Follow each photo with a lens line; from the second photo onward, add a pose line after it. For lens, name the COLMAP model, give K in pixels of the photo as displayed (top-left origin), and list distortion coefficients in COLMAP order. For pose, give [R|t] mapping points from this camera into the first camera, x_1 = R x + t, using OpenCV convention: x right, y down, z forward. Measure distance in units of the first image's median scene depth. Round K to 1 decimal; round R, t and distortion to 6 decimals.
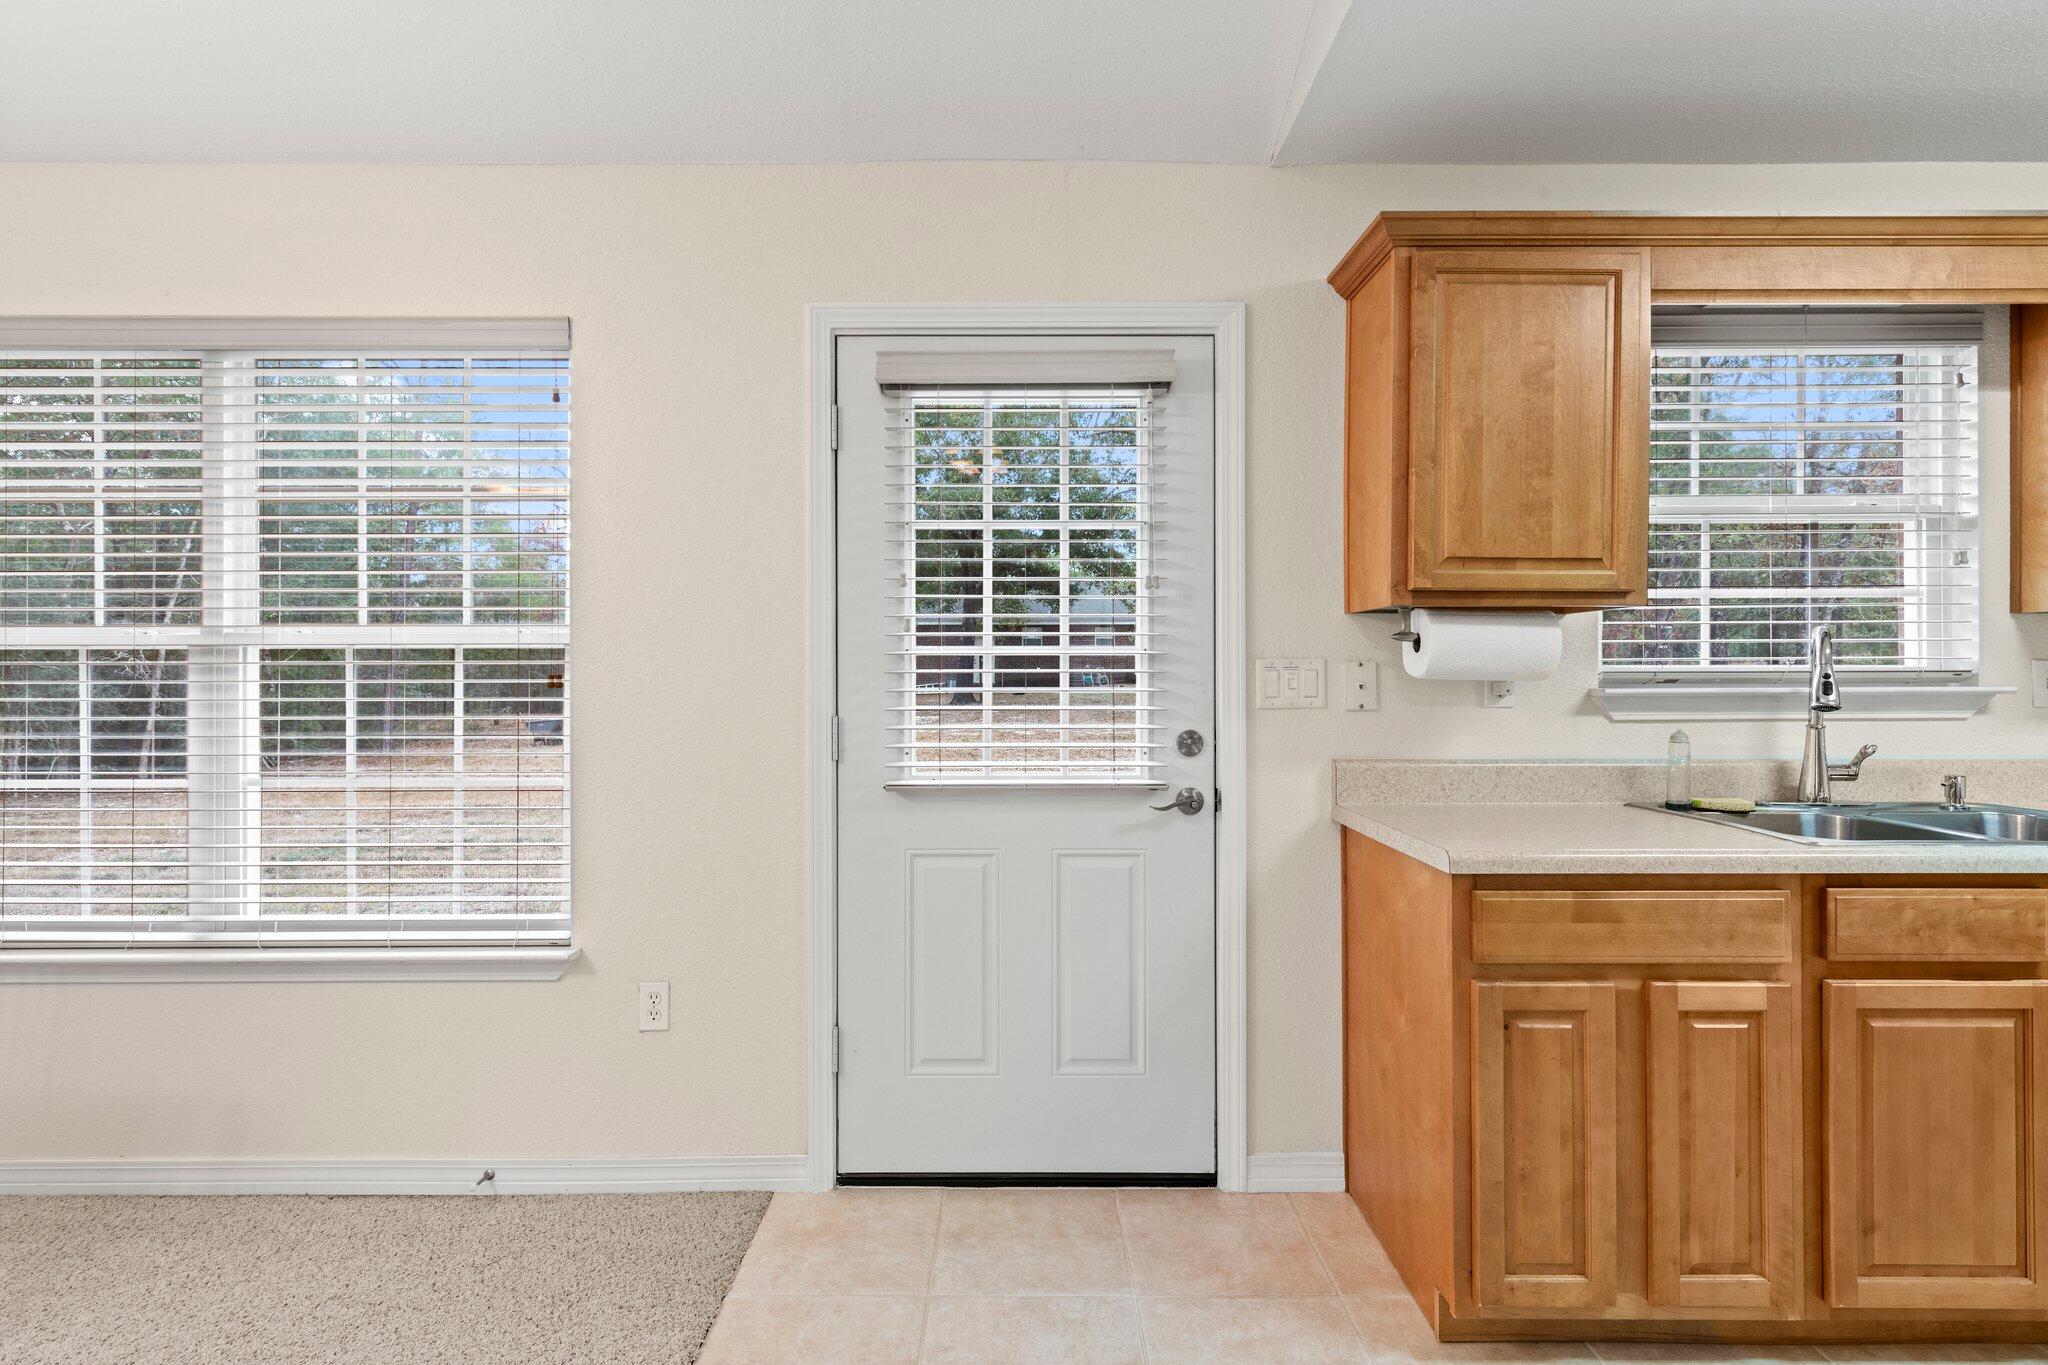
lens RADIAL K [[975.0, 0, 1028.7], [0, 975.0, 668.0], [0, 0, 1]] dist [0.008905, -0.000813]
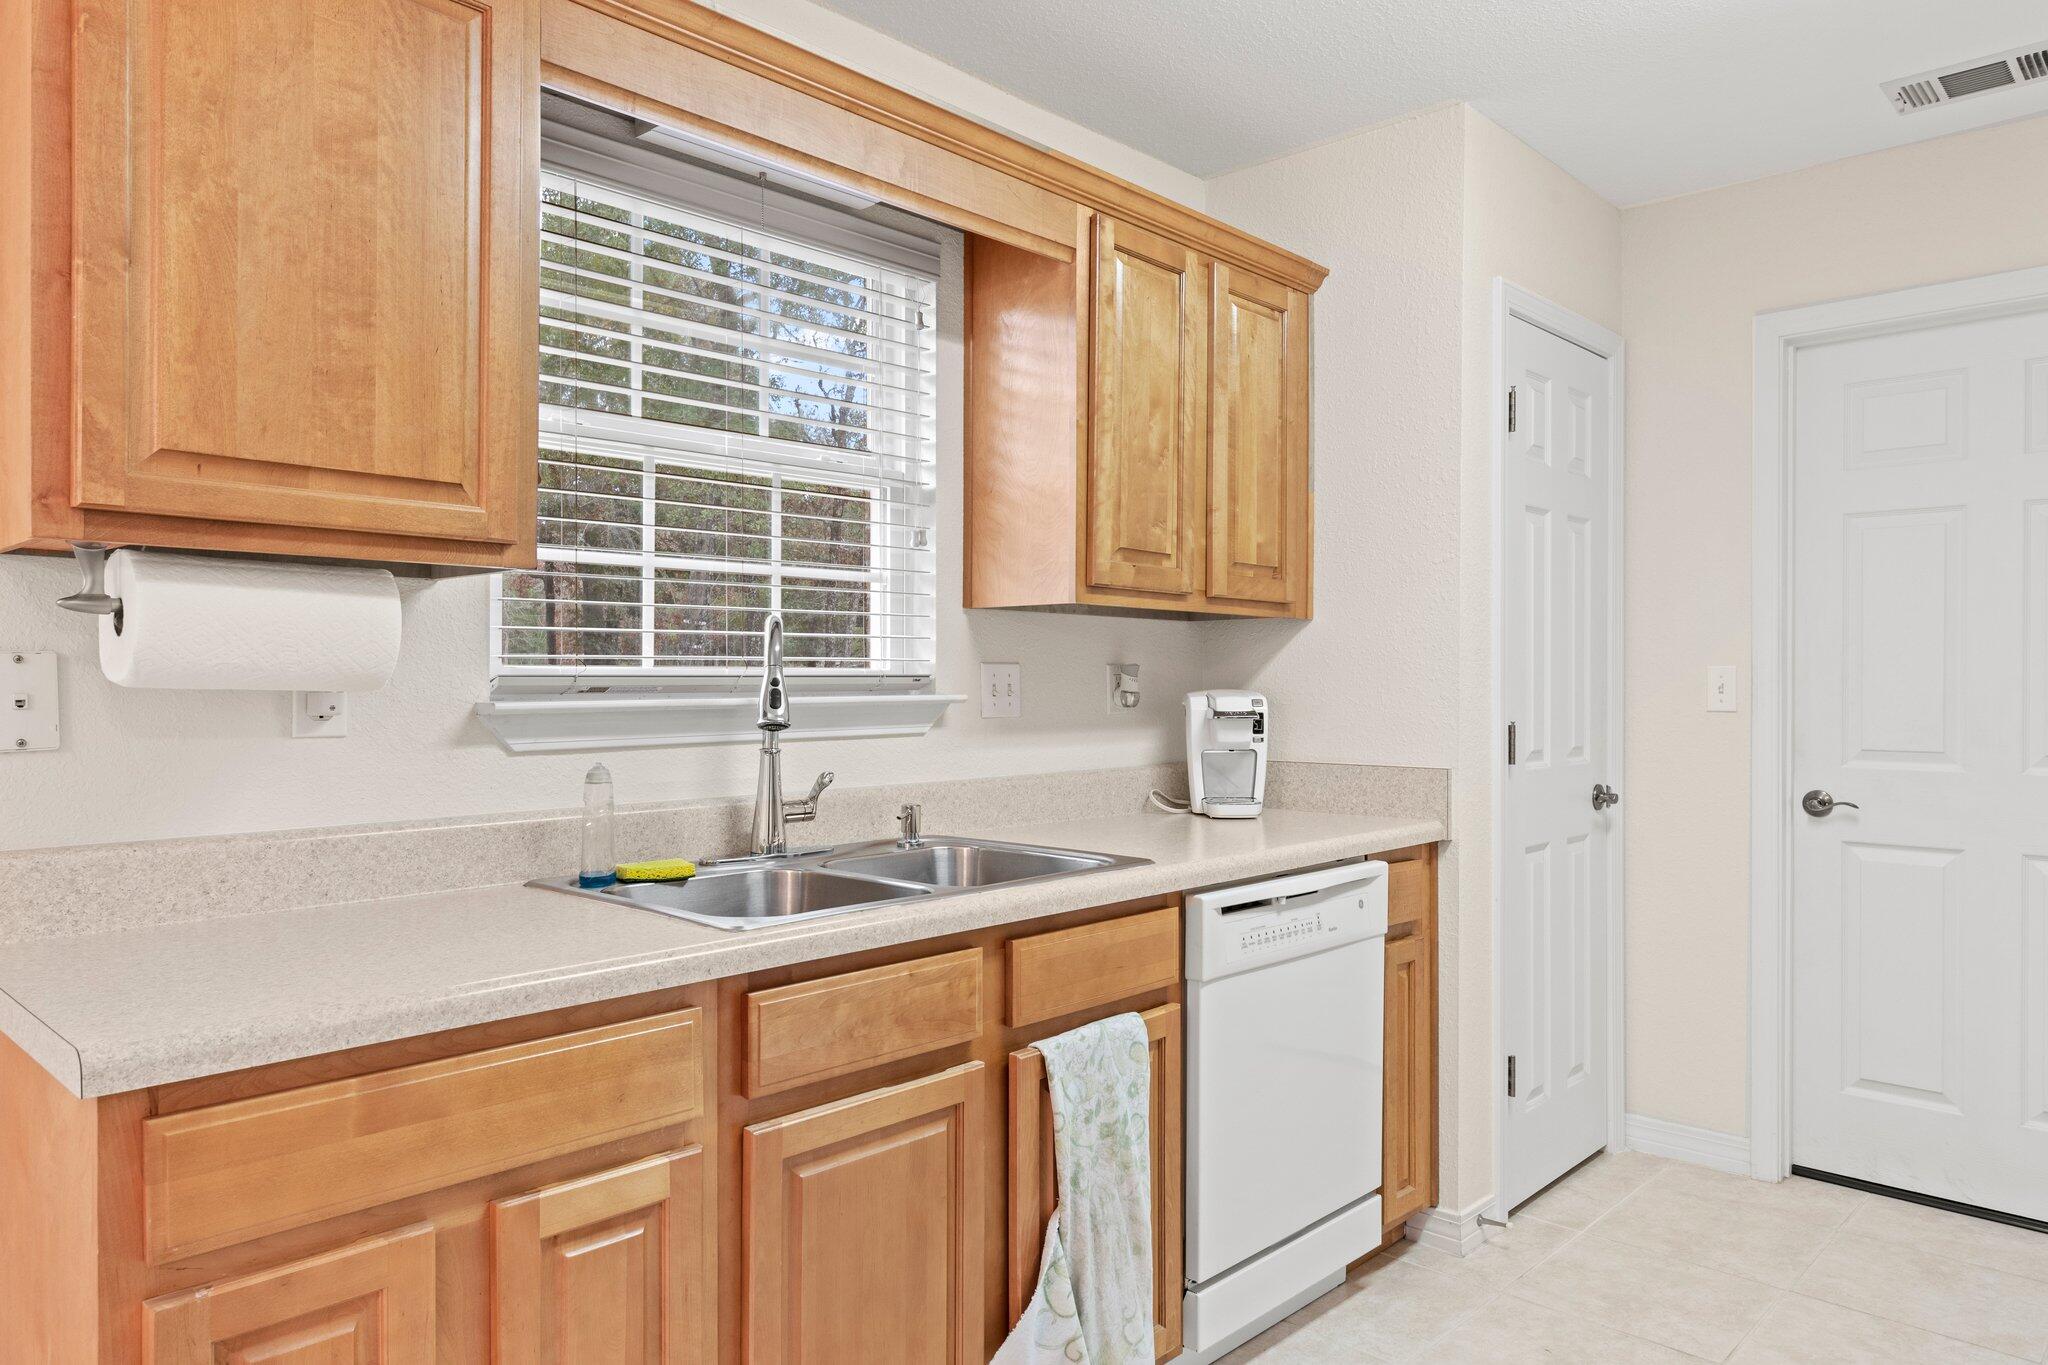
lens RADIAL K [[1342.1, 0, 1030.7], [0, 1342.1, 687.2], [0, 0, 1]] dist [0.004517, 0.002943]
pose [[0.689567, -0.002825, 0.724216, 0.226366], [-0.005820, 0.999938, 0.009442, 0.001569], [-0.724198, -0.010726, 0.689509, 0.179857]]
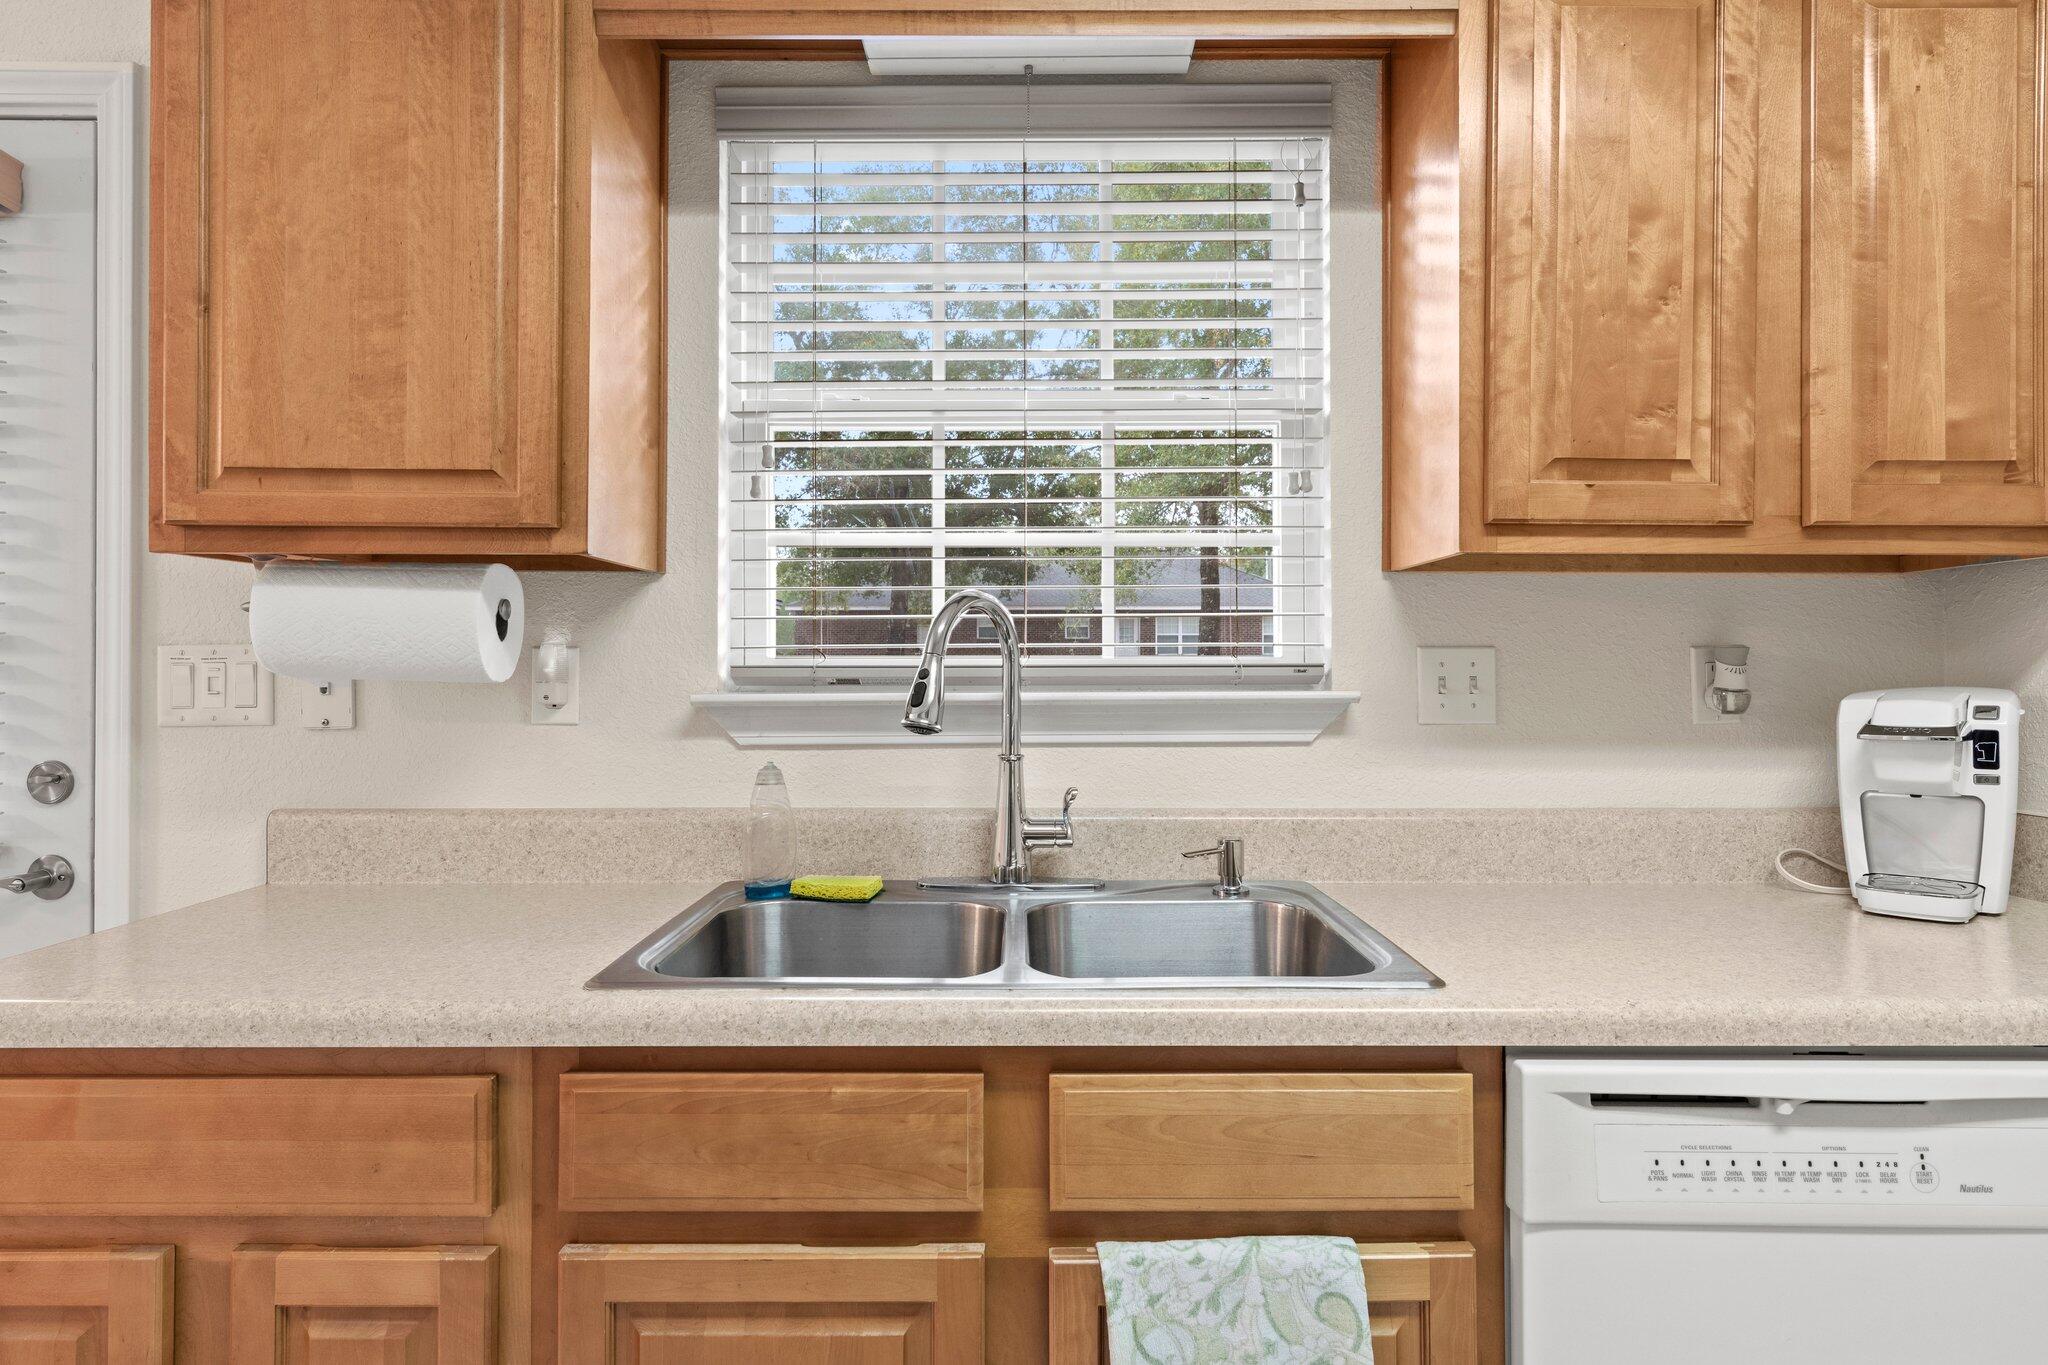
lens RADIAL K [[1169.5, 0, 1025.6], [0, 1169.5, 654.0], [0, 0, 1]] dist [0.002123, 0.001143]
pose [[0.999982, 0.000750, -0.005883, 0.881046], [-0.000790, 0.999977, -0.006776, 0.001076], [0.005877, 0.006781, 0.999960, 0.301996]]
